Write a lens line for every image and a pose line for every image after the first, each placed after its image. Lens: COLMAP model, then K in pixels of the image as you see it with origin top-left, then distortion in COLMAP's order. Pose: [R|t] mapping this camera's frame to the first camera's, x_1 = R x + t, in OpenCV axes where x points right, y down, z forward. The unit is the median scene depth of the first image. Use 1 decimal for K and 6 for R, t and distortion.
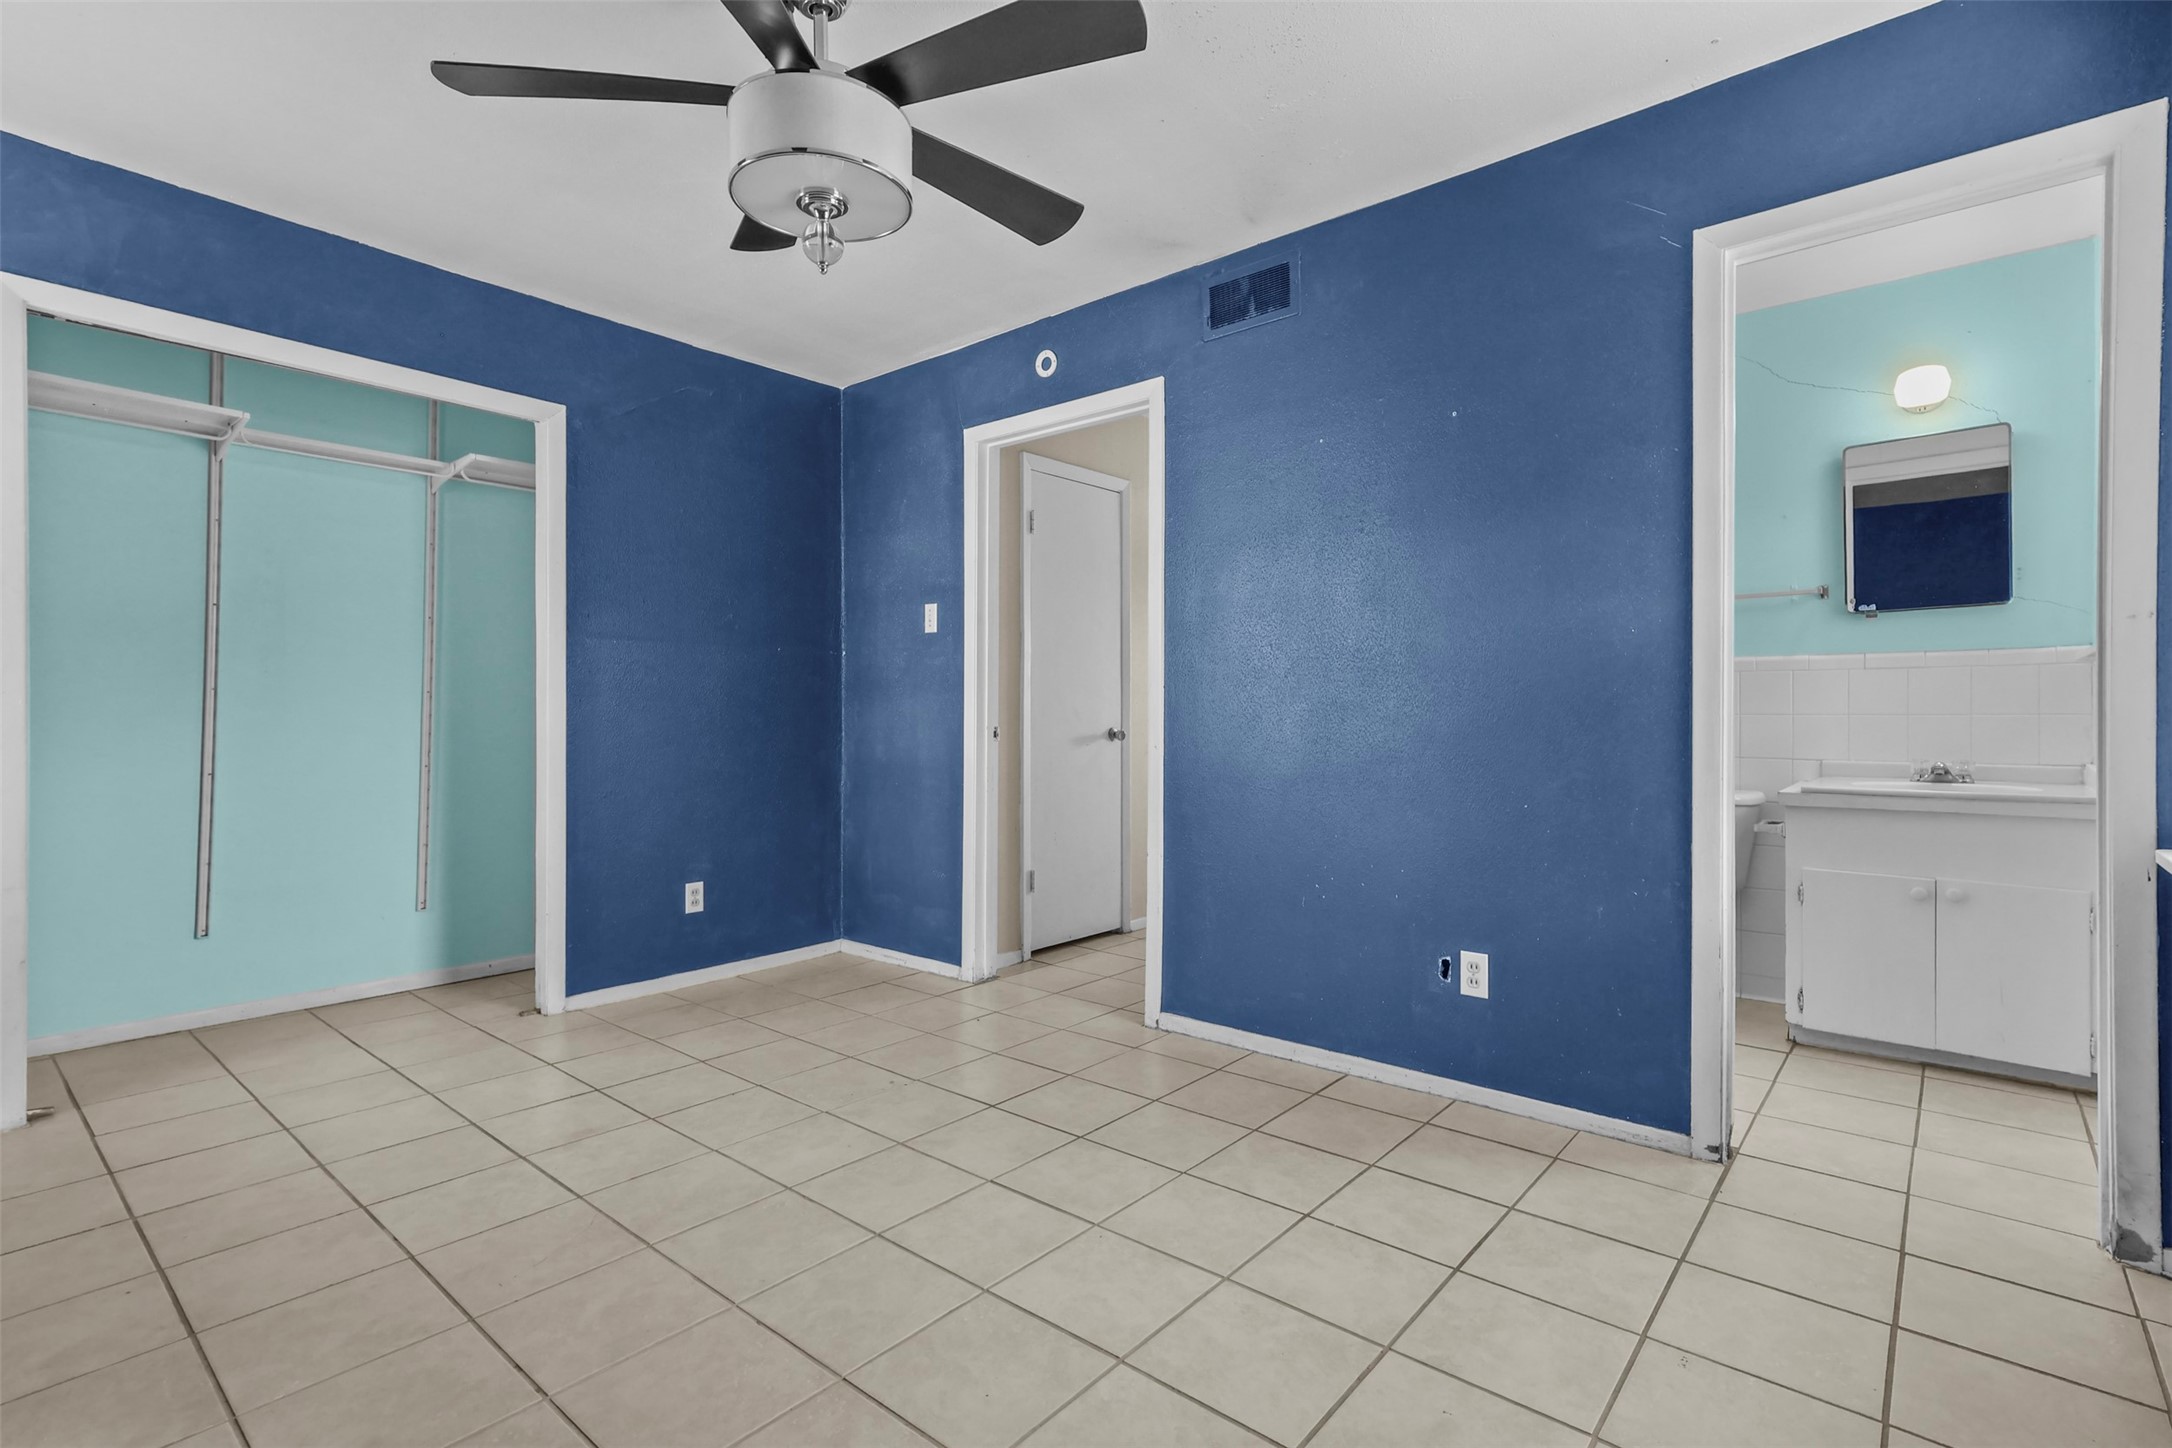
lens RADIAL K [[999.5, 0, 1097.5], [0, 999.5, 726.6], [0, 0, 1]] dist [0.001062, 0.000709]
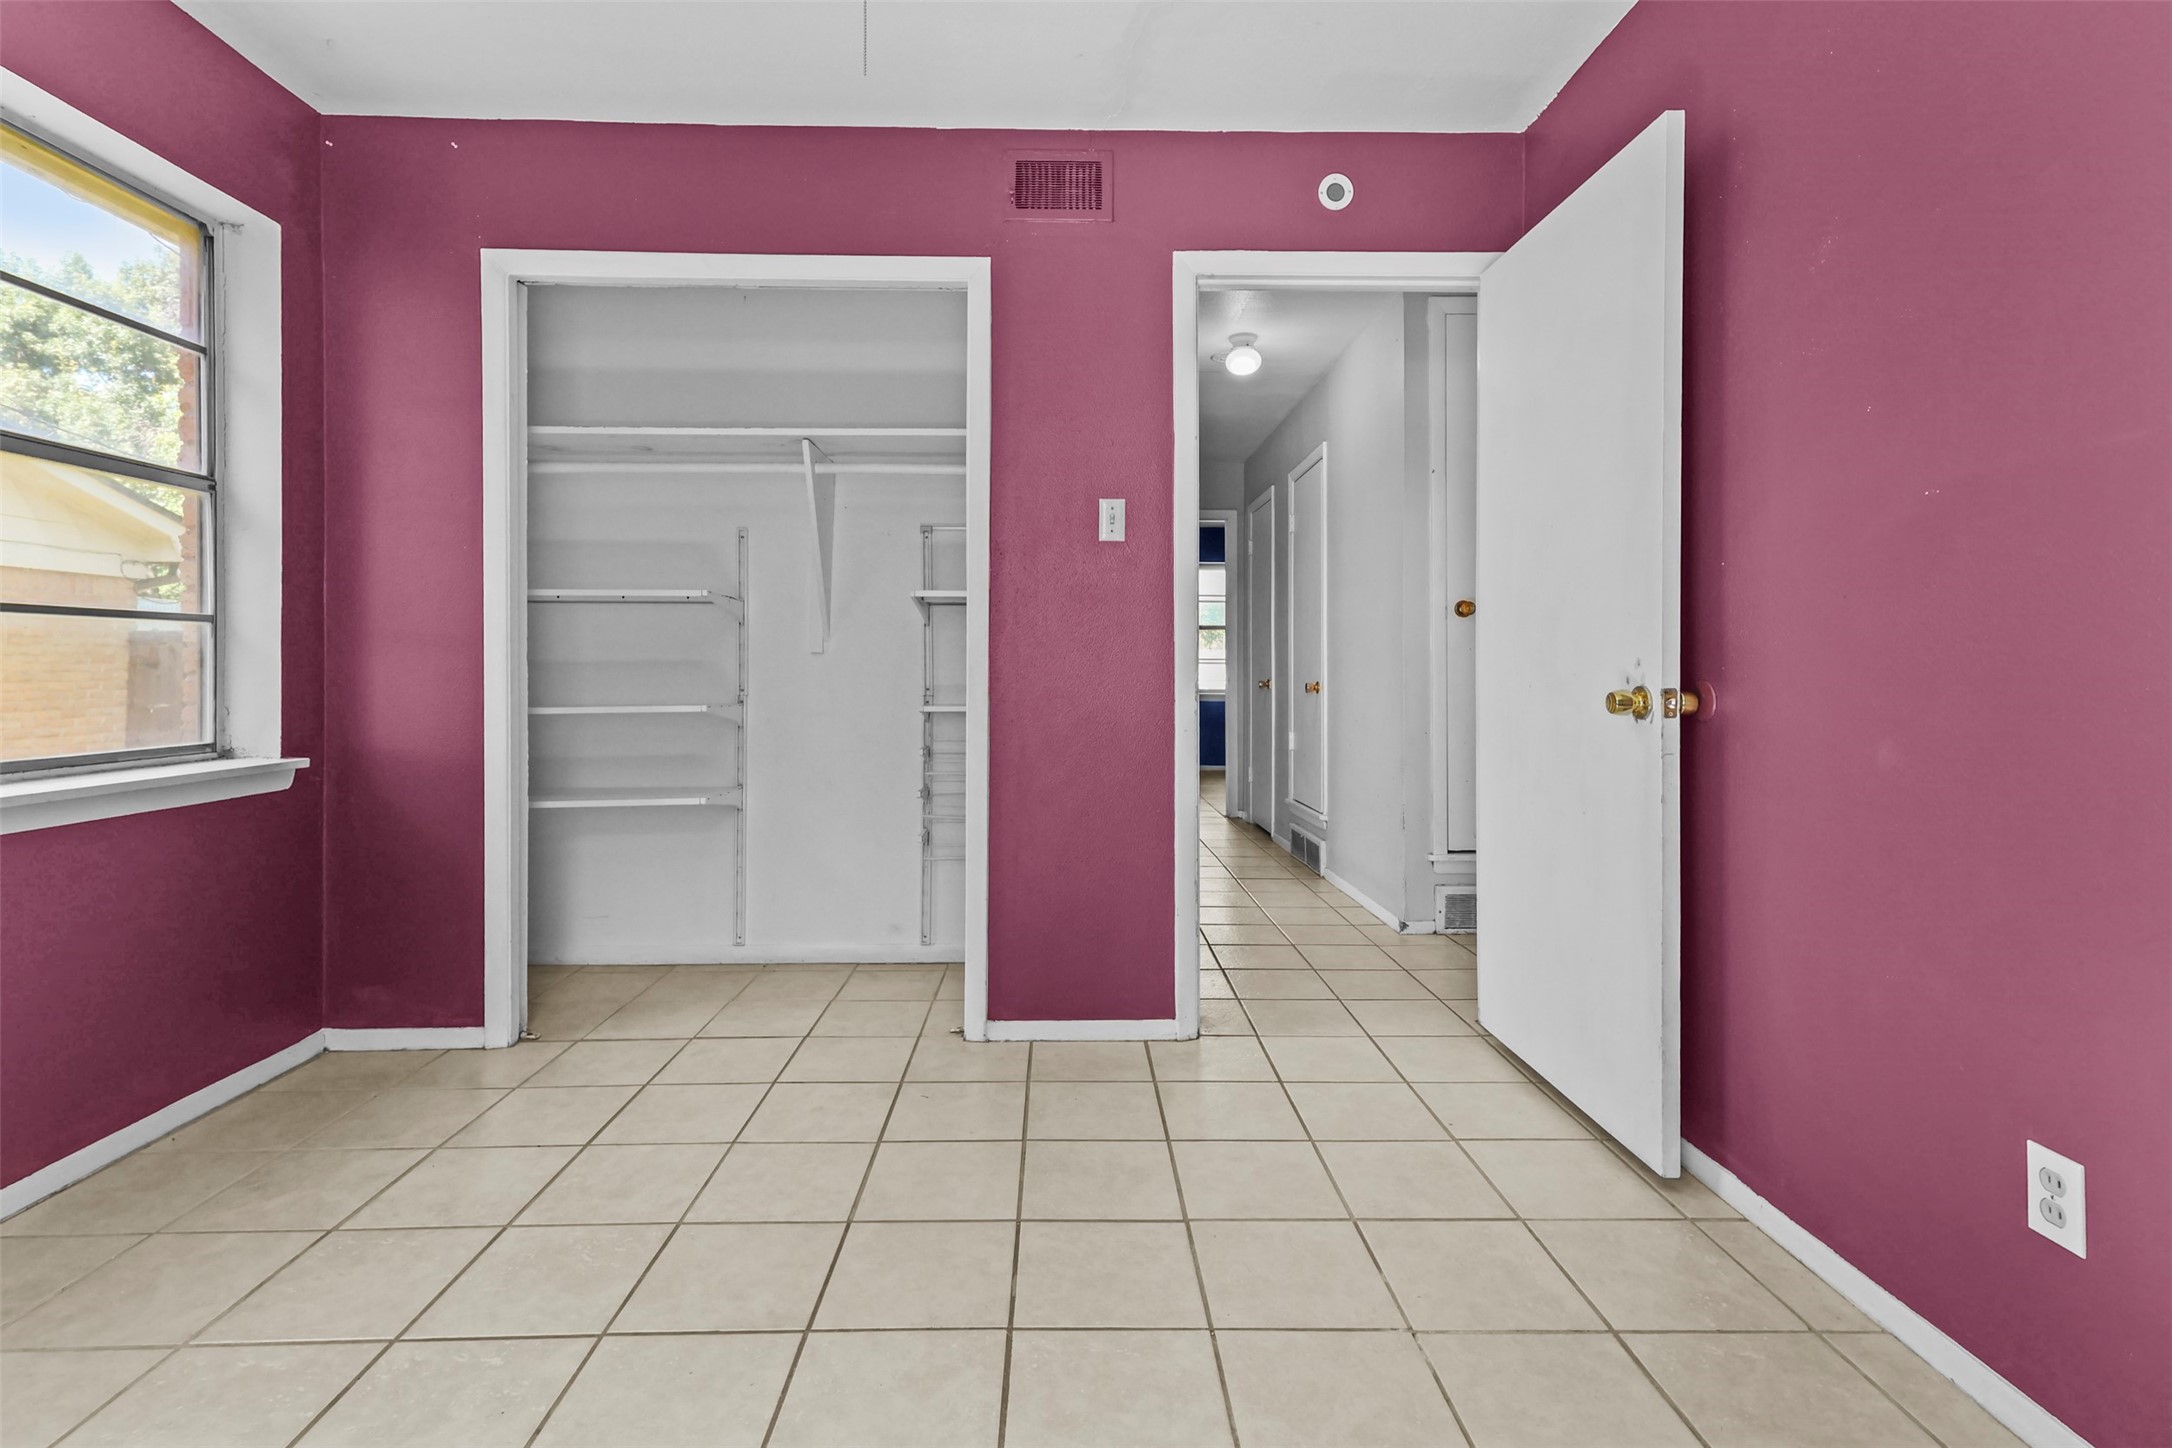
lens RADIAL K [[976.6, 0, 1078.6], [0, 976.6, 669.4], [0, 0, 1]] dist [0.000761, 0.000326]
pose [[0.758688, -0.004660, 0.651438, -0.399147], [0.005667, 0.999984, 0.000554, -0.006147], [-0.651430, 0.003271, 0.758702, 0.342717]]
